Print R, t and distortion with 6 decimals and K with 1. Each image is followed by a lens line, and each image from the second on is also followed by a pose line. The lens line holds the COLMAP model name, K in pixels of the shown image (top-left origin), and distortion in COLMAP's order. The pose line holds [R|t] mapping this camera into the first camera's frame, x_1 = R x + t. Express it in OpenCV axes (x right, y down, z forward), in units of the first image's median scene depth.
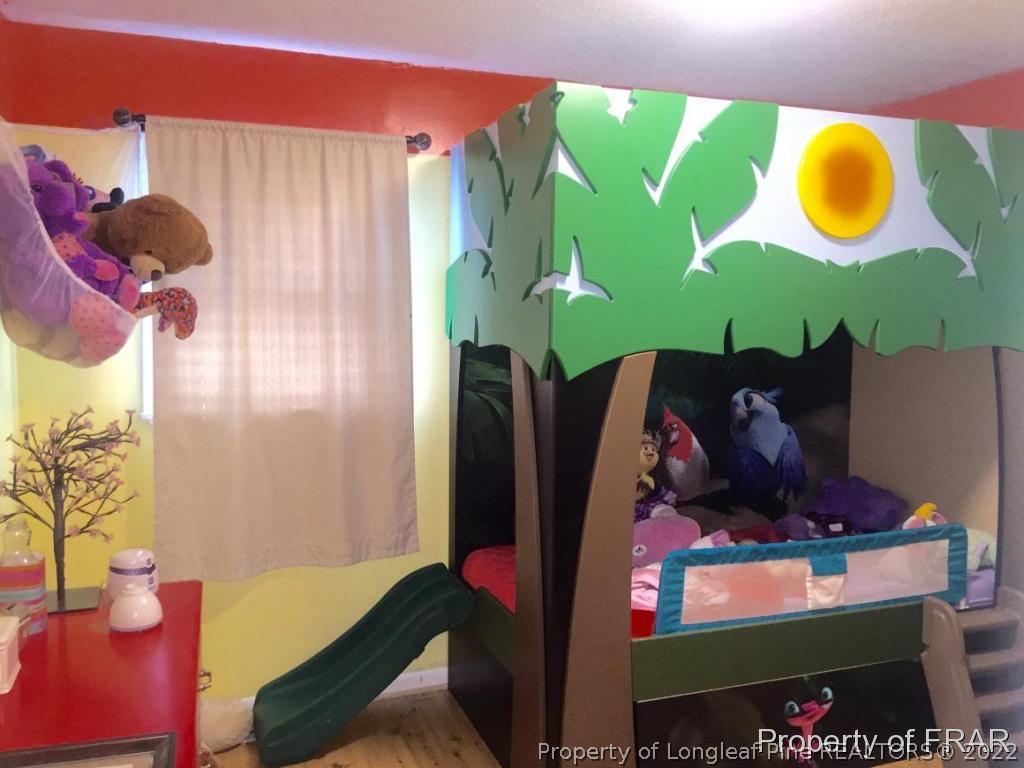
lens RADIAL K [[877.1, 0, 512.0], [0, 877.1, 384.0], [0, 0, 1]] dist [0.046733, -0.008038]
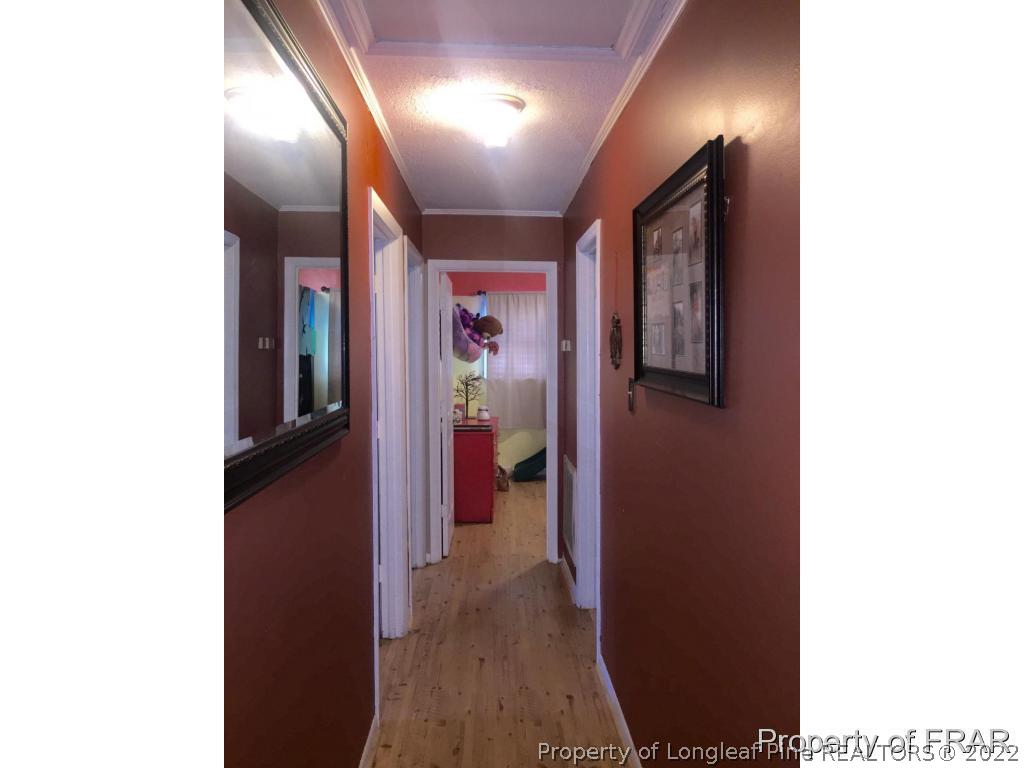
lens RADIAL K [[877.1, 0, 512.0], [0, 877.1, 384.0], [0, 0, 1]] dist [0.046733, -0.008038]
pose [[0.944185, -0.000940, -0.329413, 0.827407], [-0.014441, 0.998917, -0.044241, 0.211495], [0.329098, 0.046529, 0.943149, -2.226032]]
